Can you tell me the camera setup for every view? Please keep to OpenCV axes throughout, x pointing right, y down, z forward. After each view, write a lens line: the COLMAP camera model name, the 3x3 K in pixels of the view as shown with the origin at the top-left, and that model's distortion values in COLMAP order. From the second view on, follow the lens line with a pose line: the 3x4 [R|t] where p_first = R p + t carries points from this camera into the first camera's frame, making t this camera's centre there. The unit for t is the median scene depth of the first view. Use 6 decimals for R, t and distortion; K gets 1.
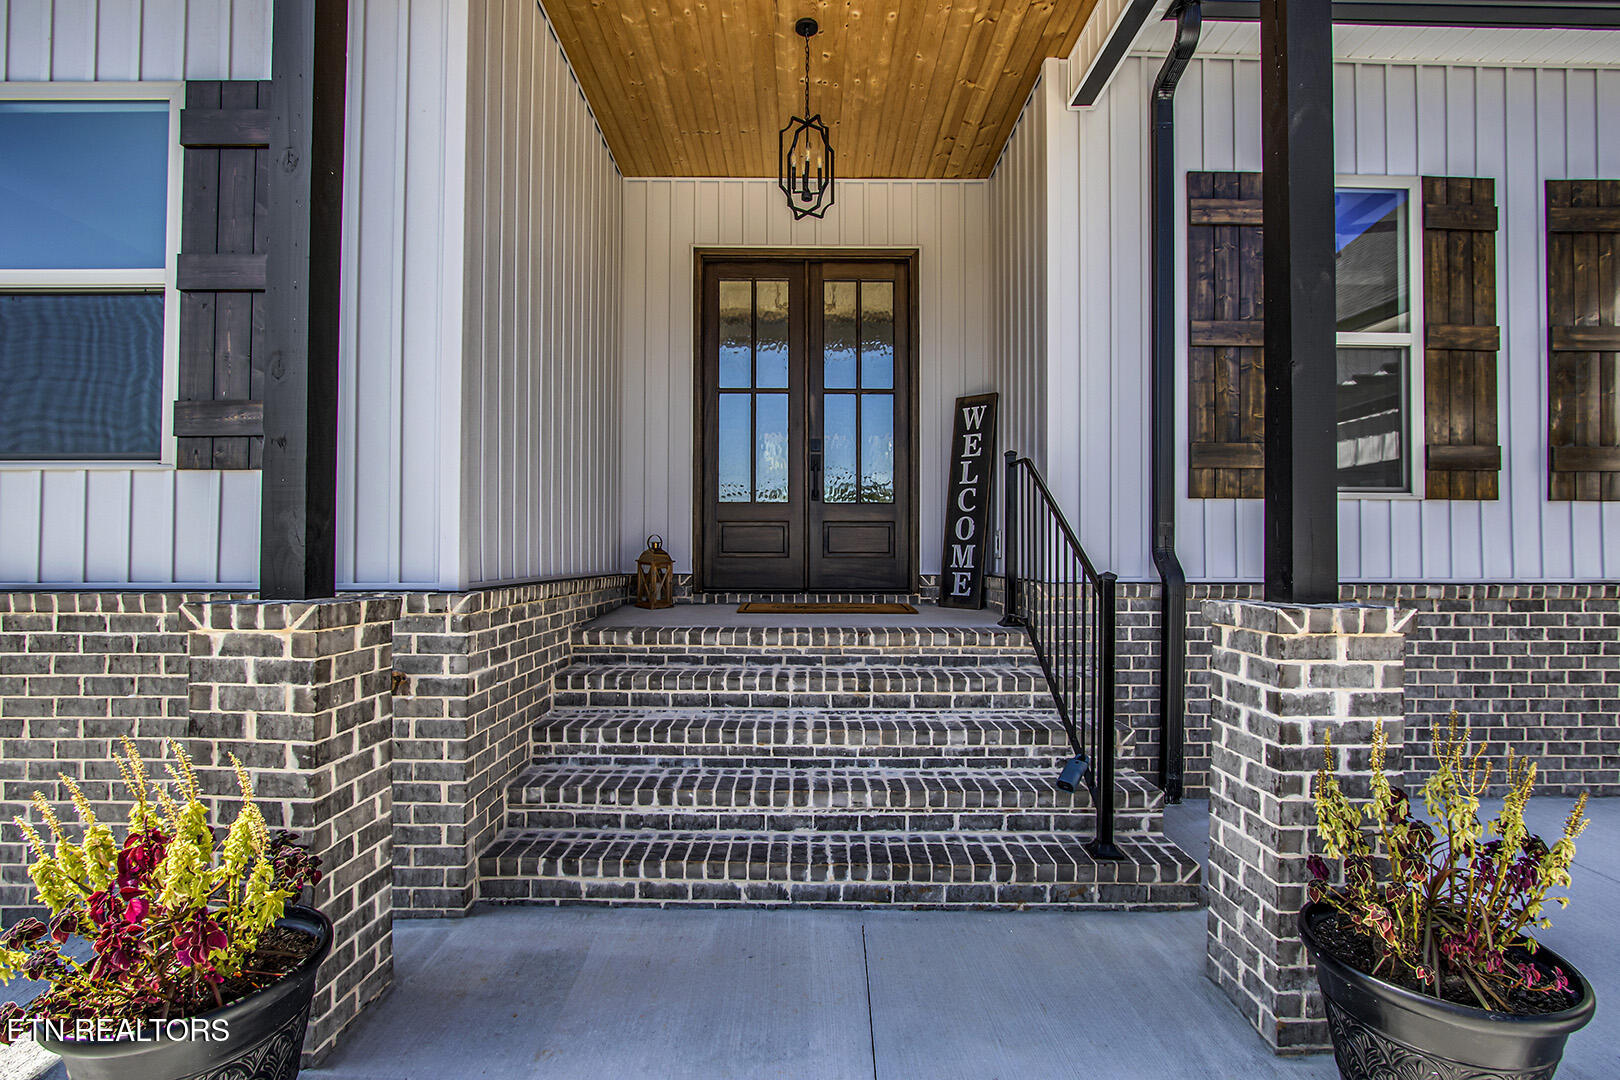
lens RADIAL K [[853.7, 0, 813.3], [0, 853.7, 555.0], [0, 0, 1]] dist [-0.029838, -0.000250]
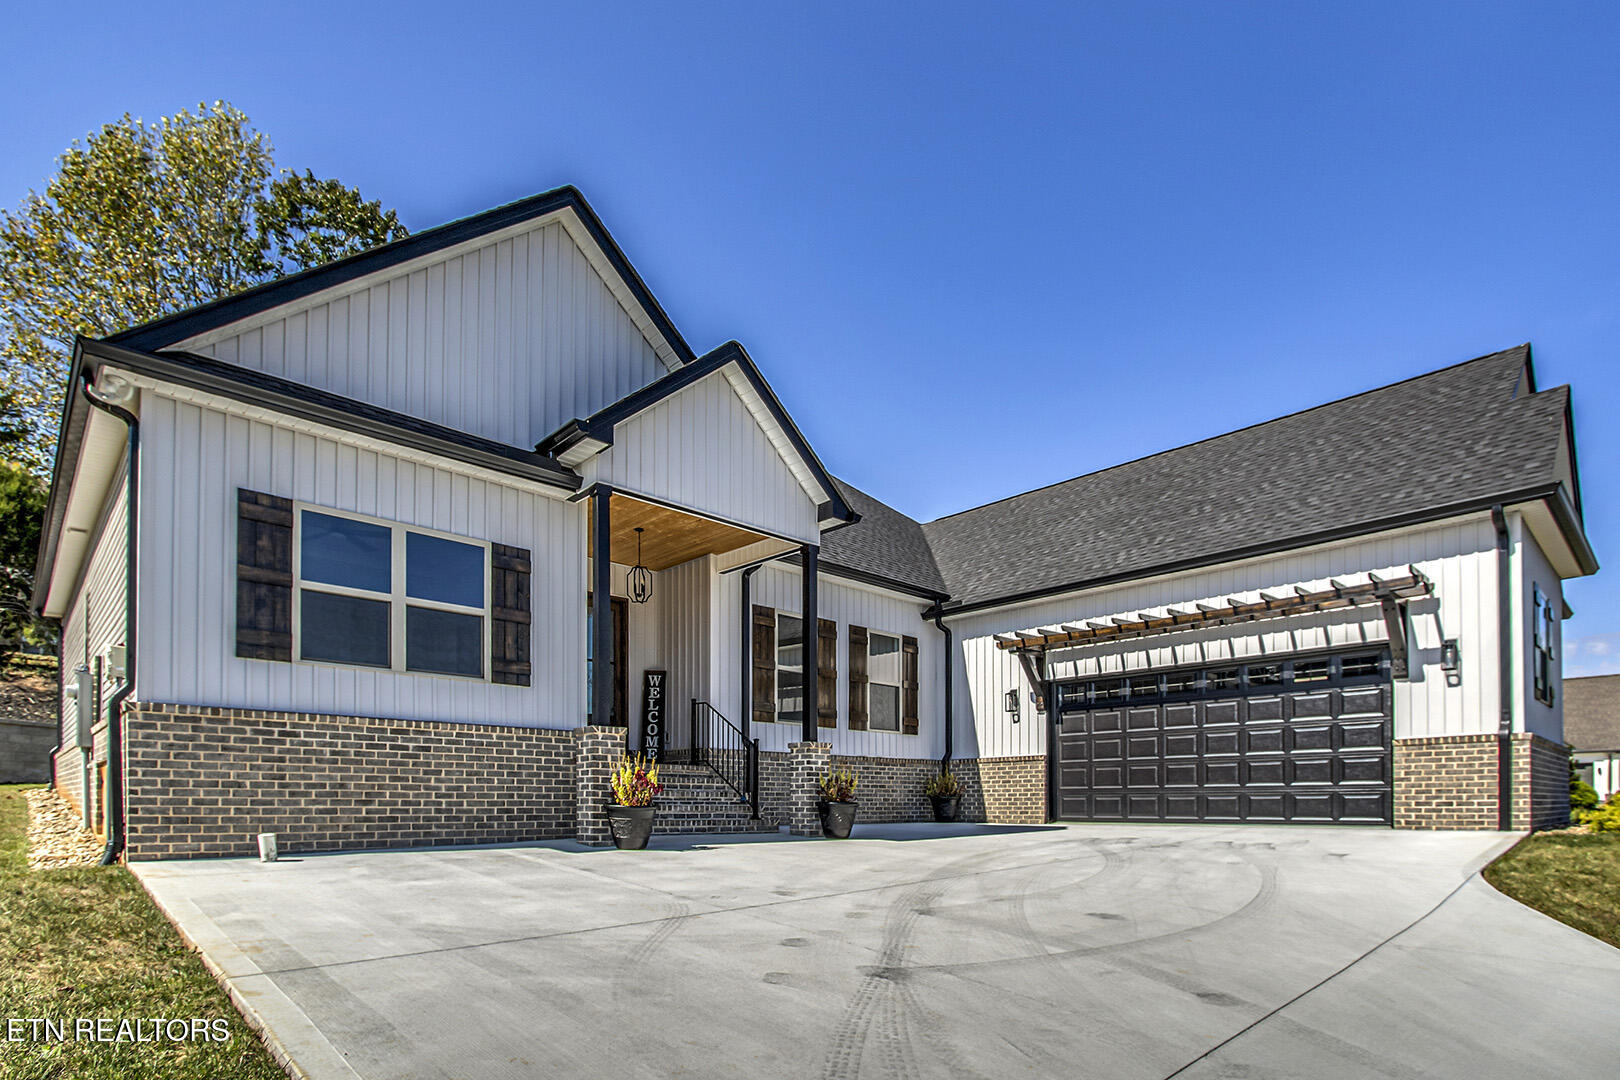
lens RADIAL K [[754.6, 0, 809.8], [0, 754.6, 554.7], [0, 0, 1]] dist [-0.011147, 0.000258]
pose [[0.773640, 0.202214, 0.600492, -0.960327], [-0.017681, 0.954229, -0.298555, 0.140656], [-0.633378, 0.220357, 0.741805, -1.036549]]
